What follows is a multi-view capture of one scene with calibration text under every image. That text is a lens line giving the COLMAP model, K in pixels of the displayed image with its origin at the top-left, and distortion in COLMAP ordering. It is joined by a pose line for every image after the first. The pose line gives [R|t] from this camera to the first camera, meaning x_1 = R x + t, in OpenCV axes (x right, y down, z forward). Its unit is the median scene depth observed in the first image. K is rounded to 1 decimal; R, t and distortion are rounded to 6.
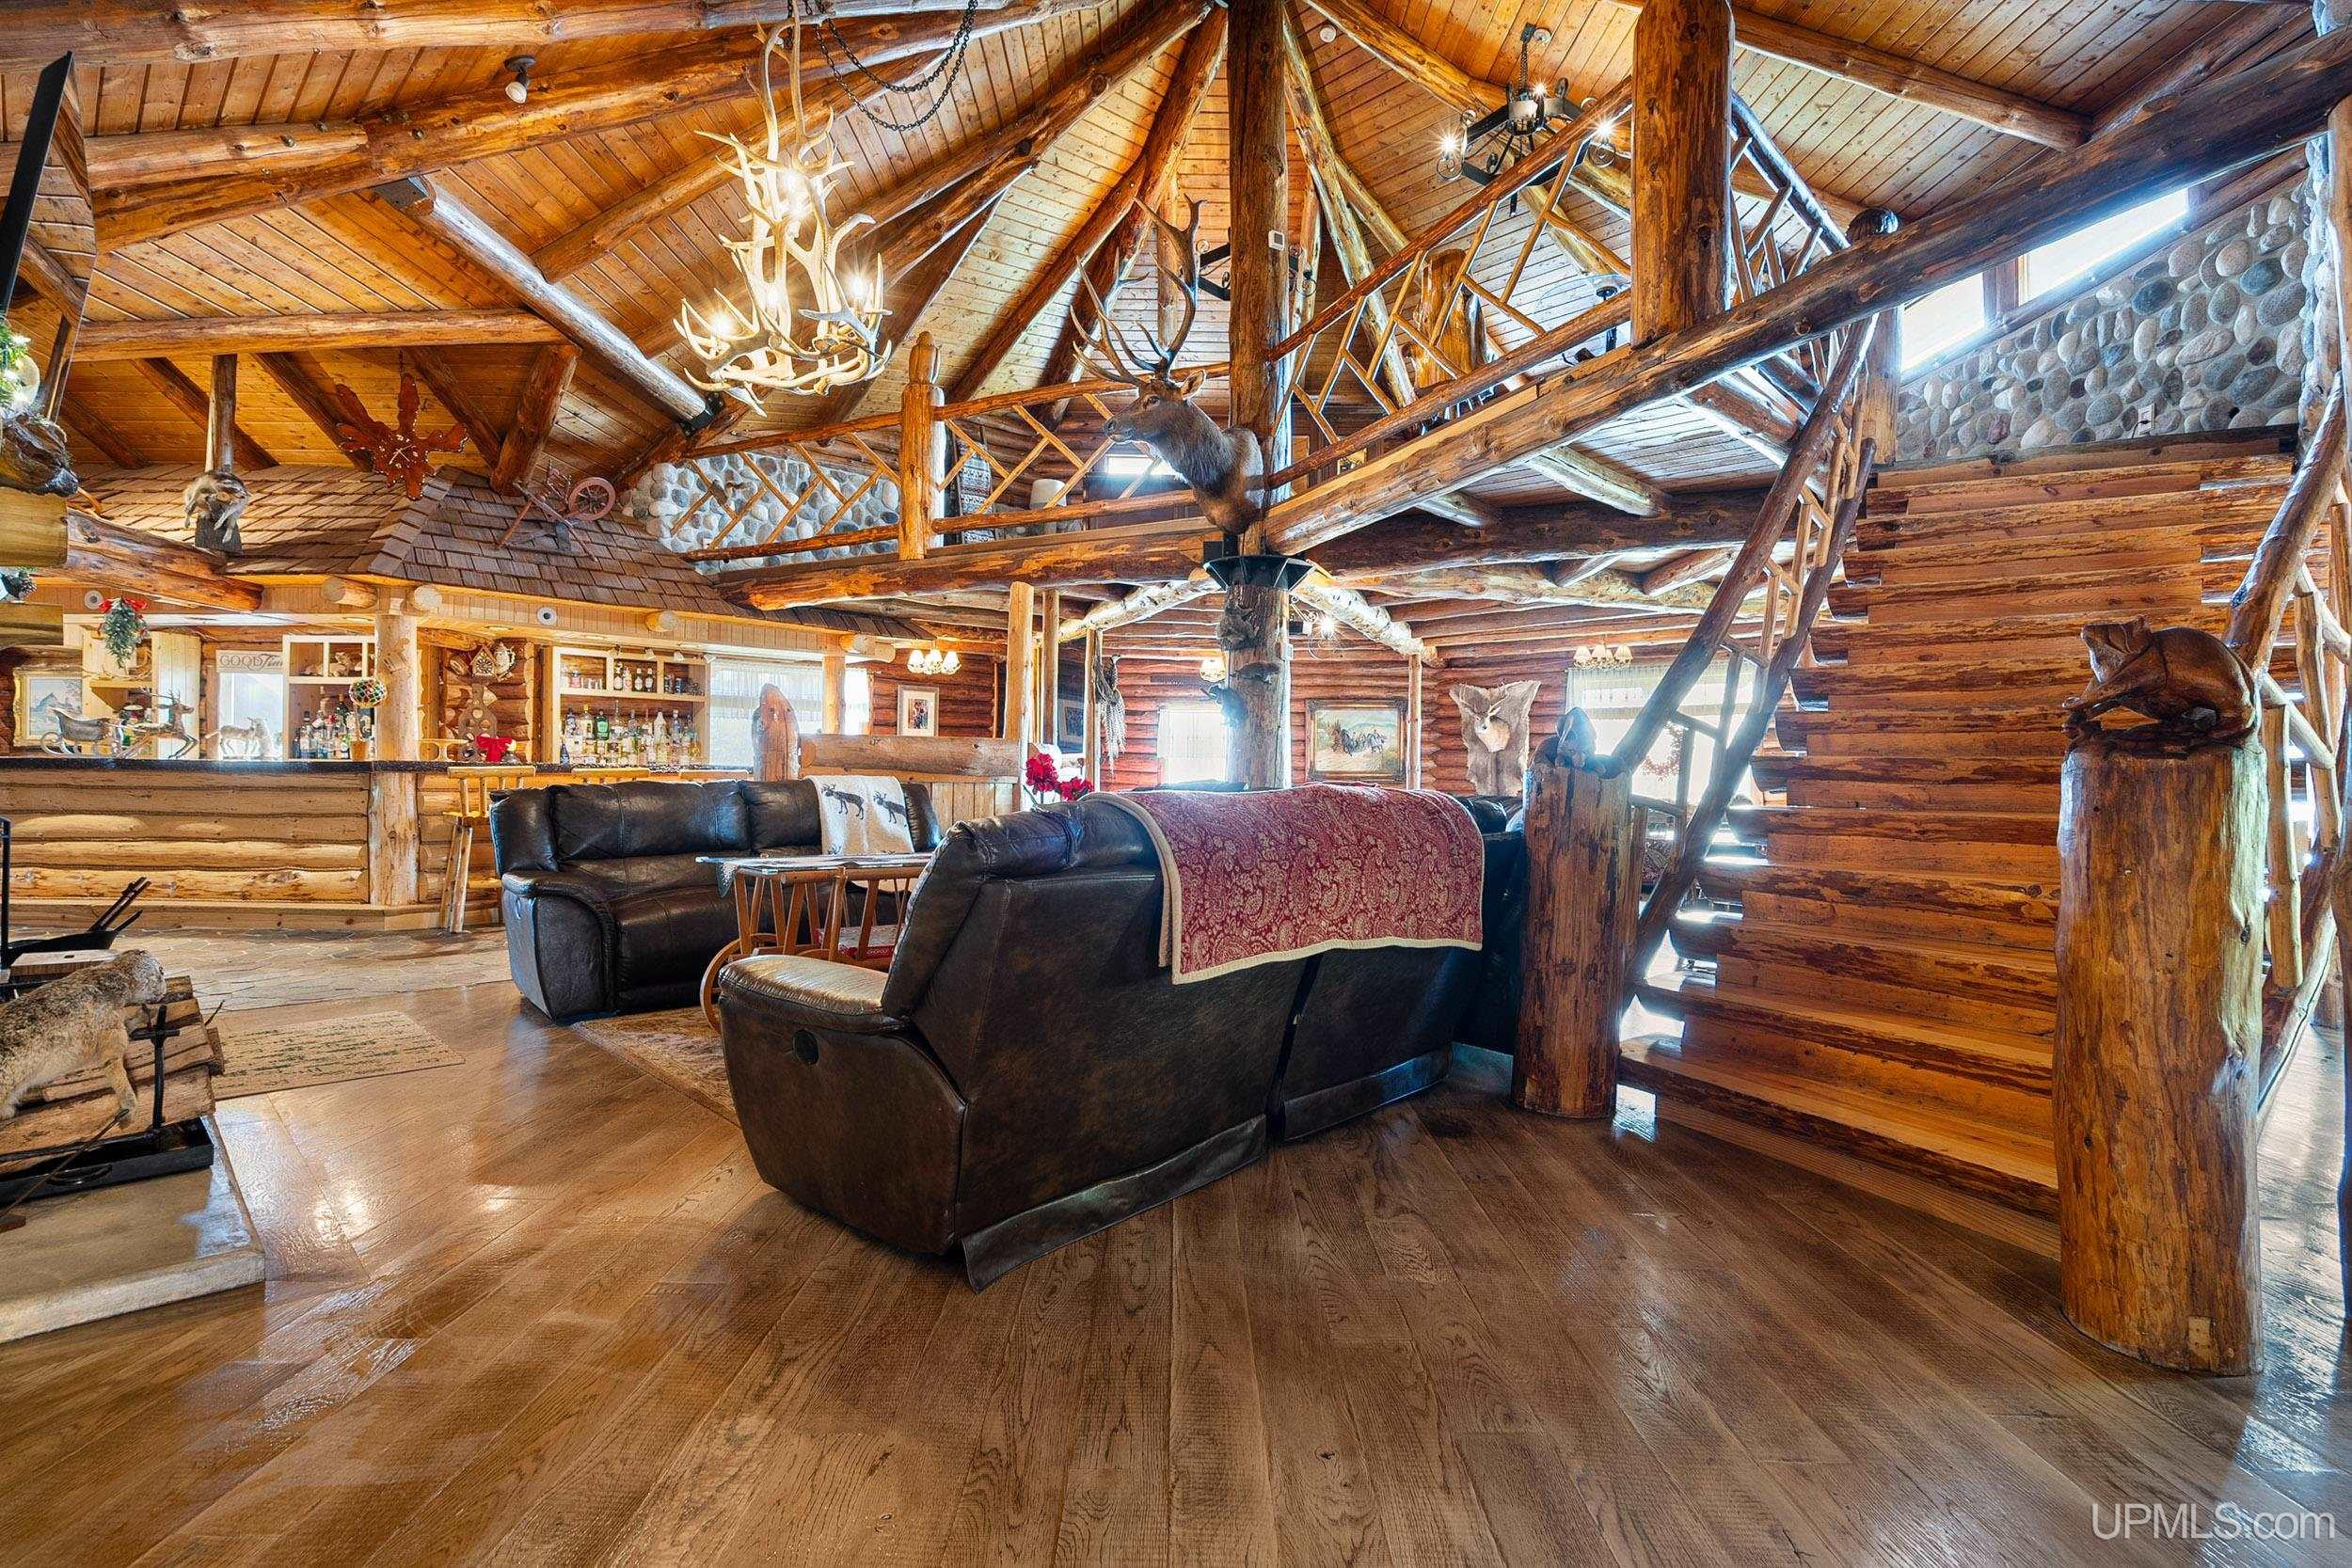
lens RADIAL K [[1080.7, 0, 1181.7], [0, 1080.7, 753.5], [0, 0, 1]] dist [-0.006294, 0.001778]
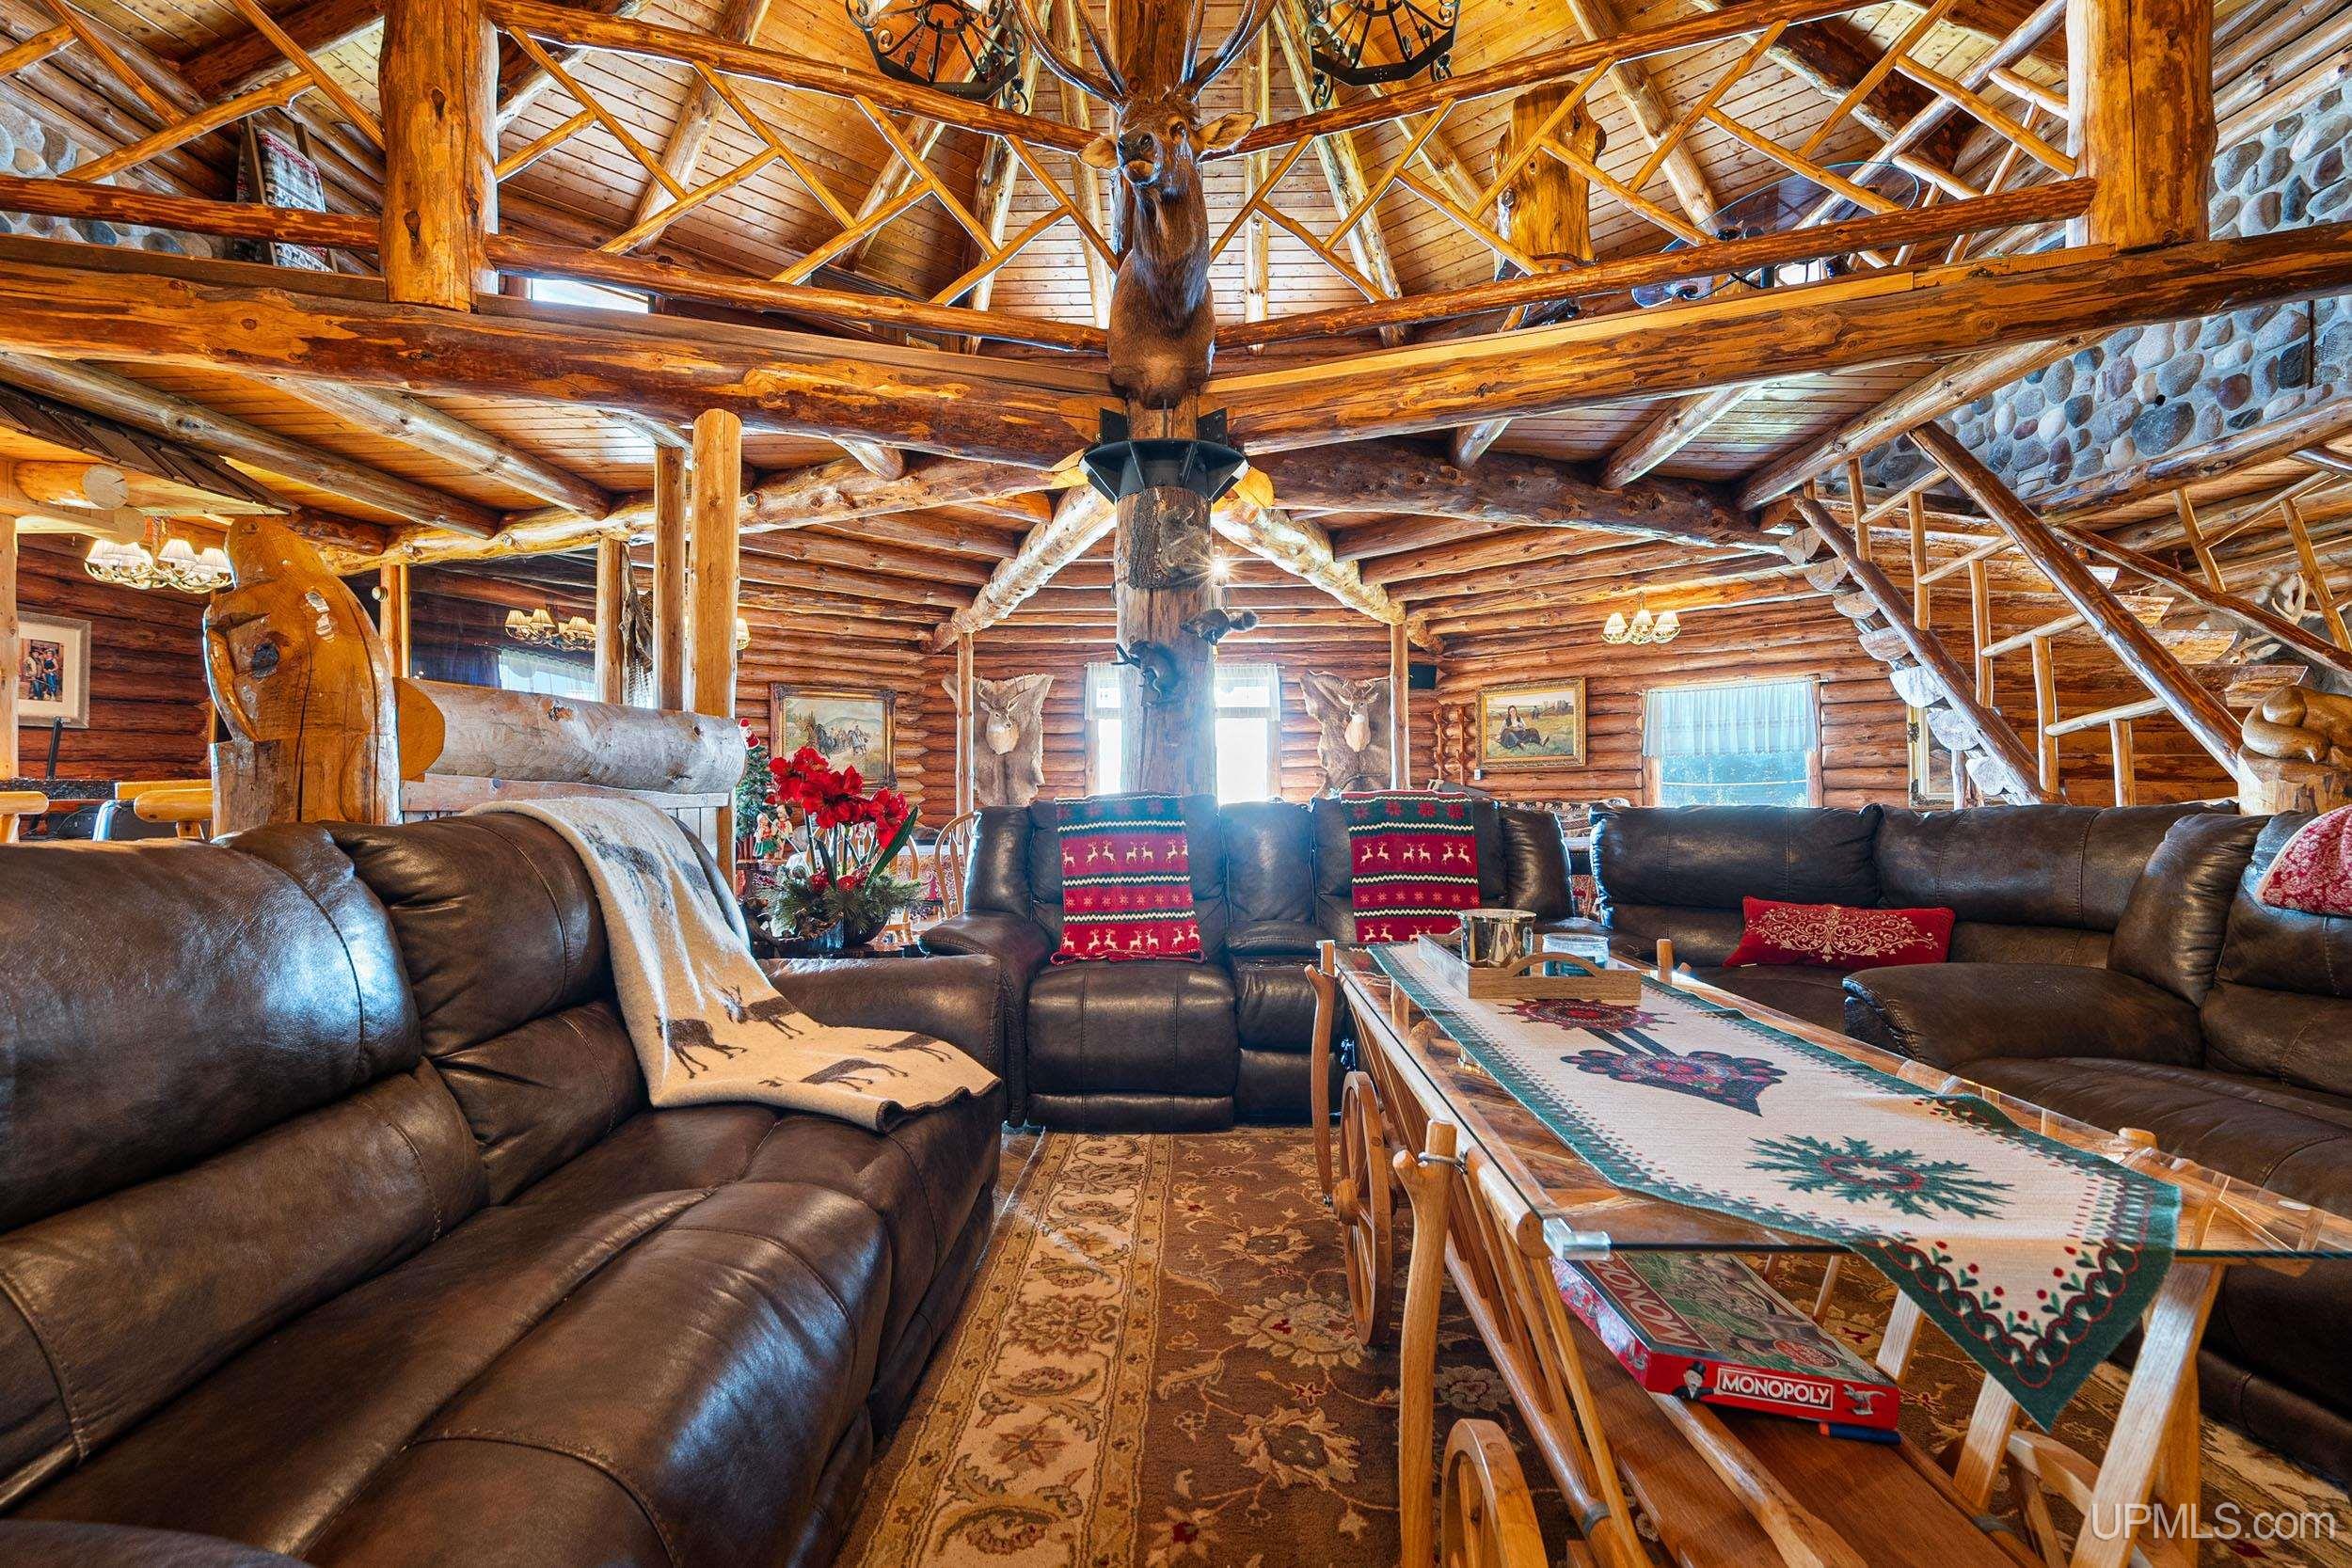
lens RADIAL K [[1055.7, 0, 1188.8], [0, 1055.7, 776.9], [0, 0, 1]] dist [-0.007276, -0.000387]
pose [[0.716745, -0.009280, 0.697273, -0.200321], [-0.002341, 0.999874, 0.015714, 0.003198], [-0.697331, -0.012895, 0.716633, 0.288142]]
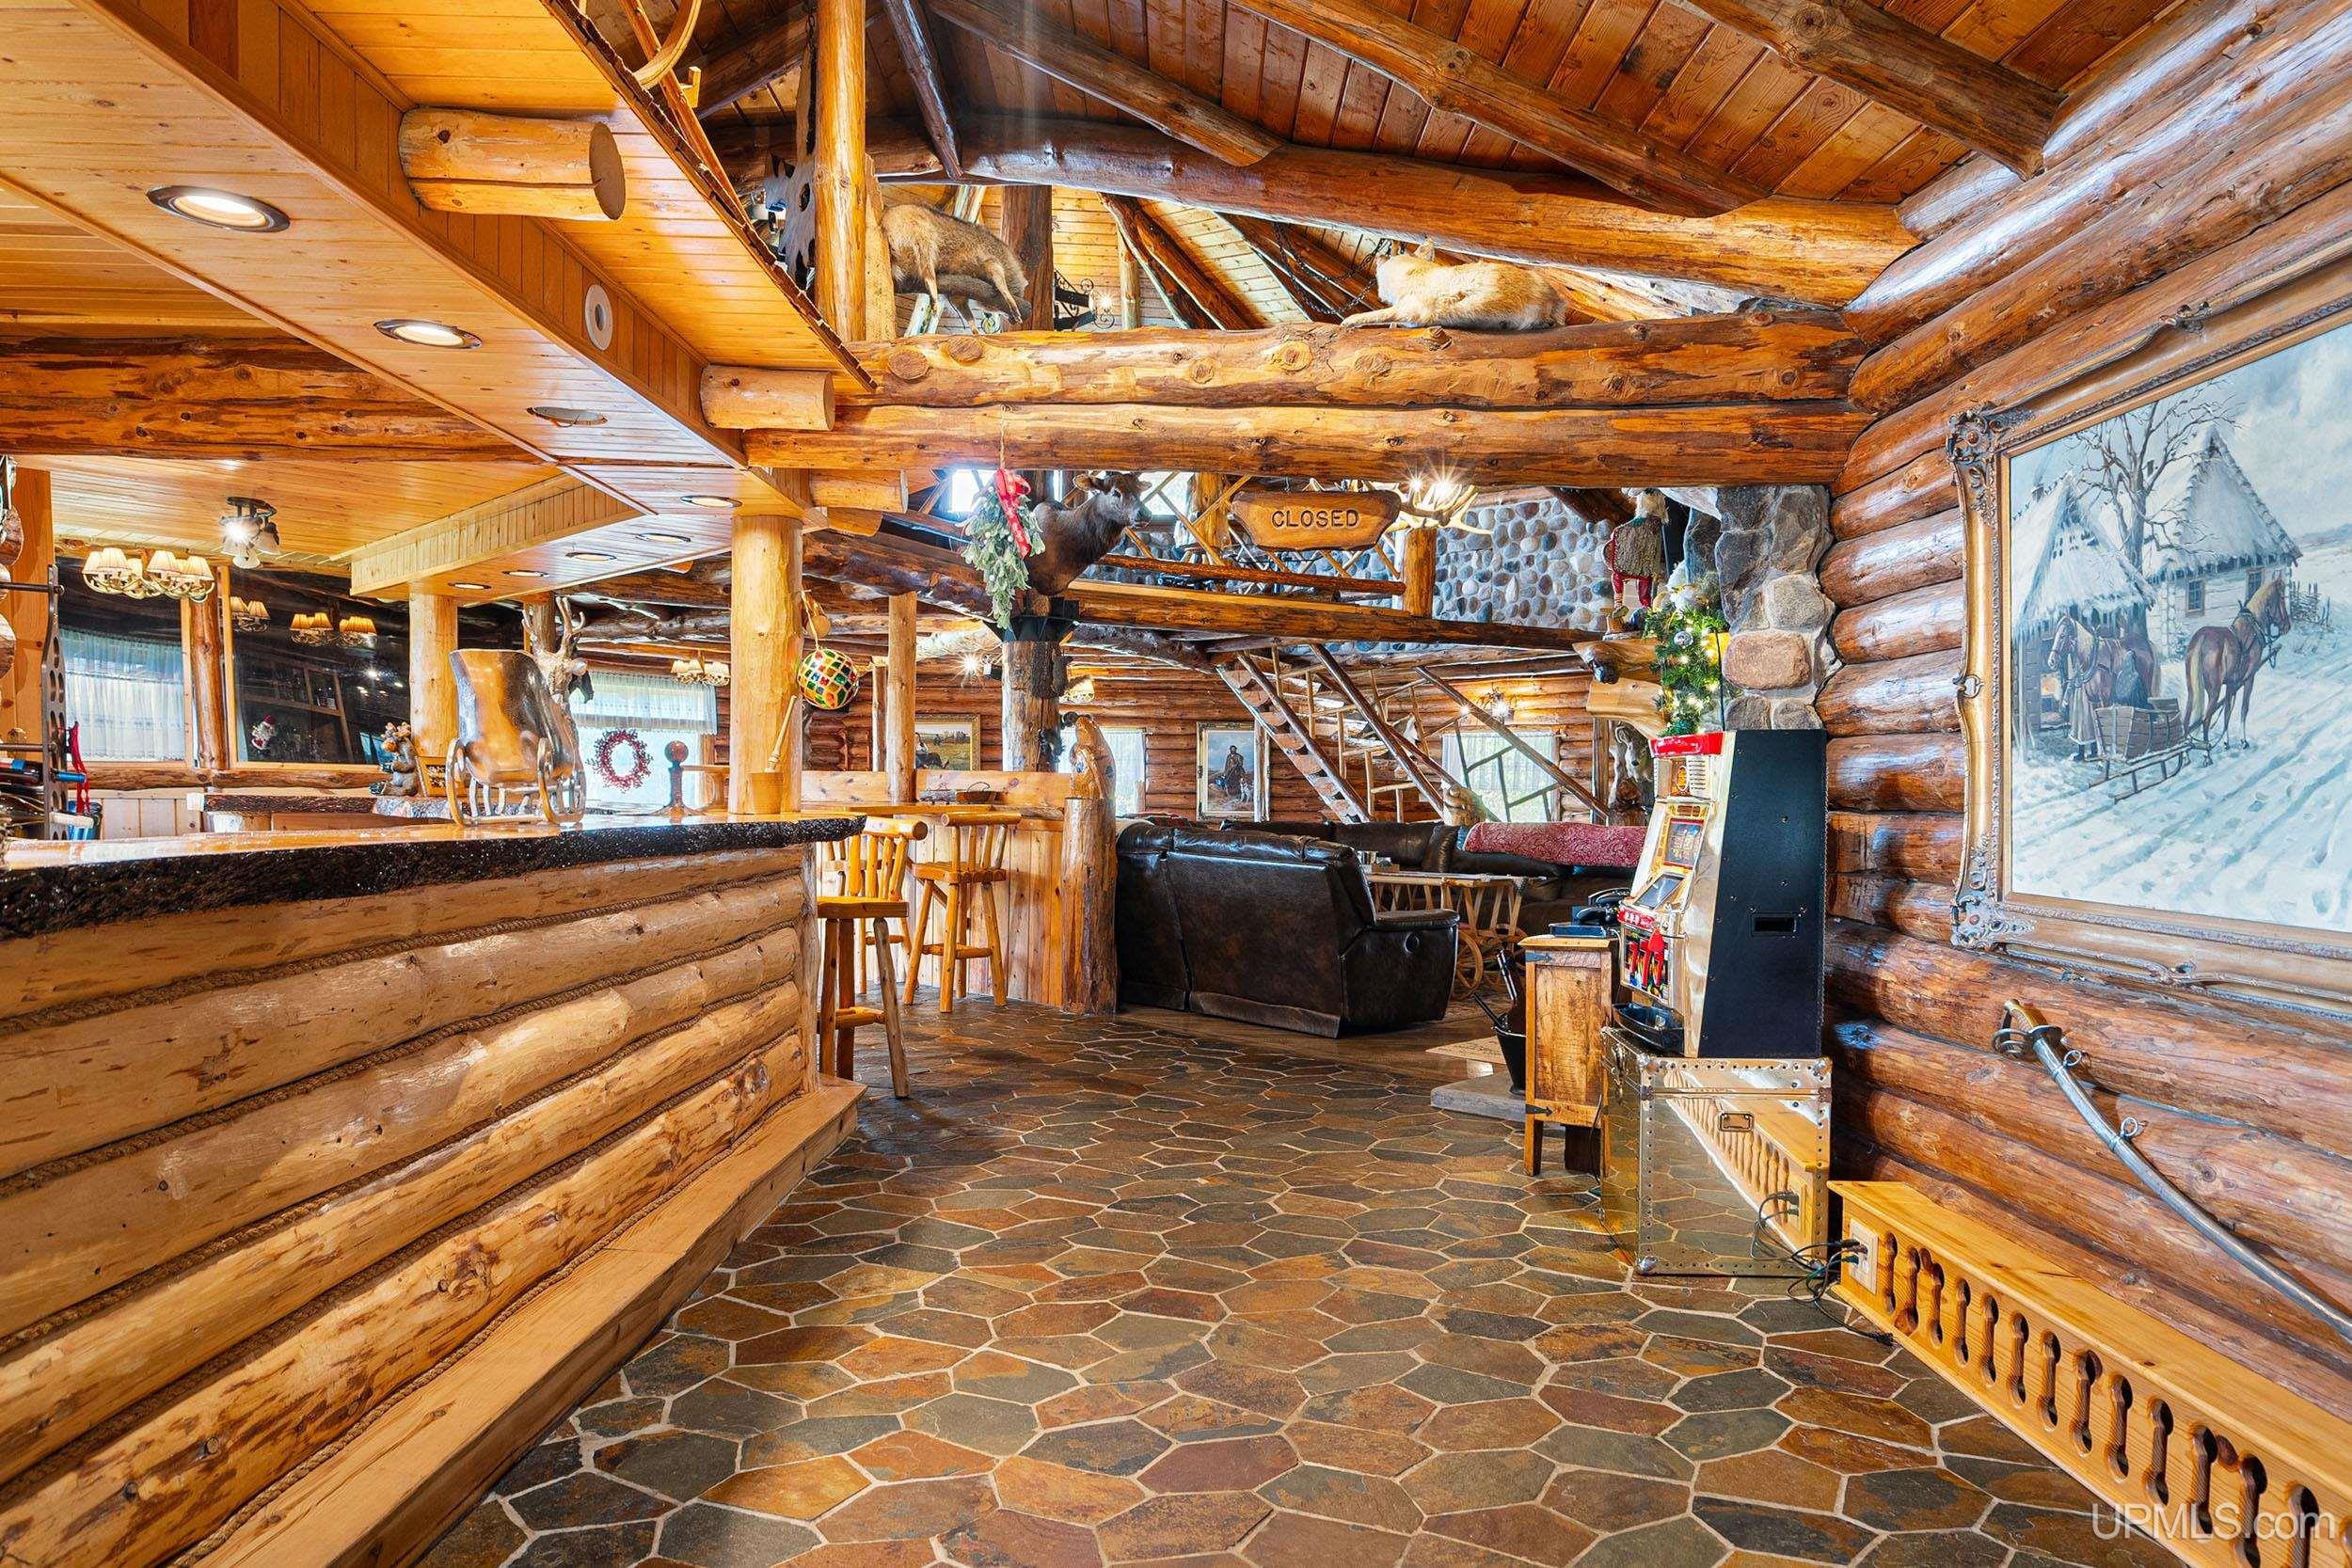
lens RADIAL K [[1512.5, 0, 1176.0], [0, 1512.5, 784.0], [0, 0, 1]] dist [-0.000117, -0.000261]
pose [[-0.000753, -0.005590, 0.999984, -0.848881], [-0.040684, 0.999157, 0.005555, -0.010370], [-0.999172, -0.040679, -0.000979, 0.464782]]
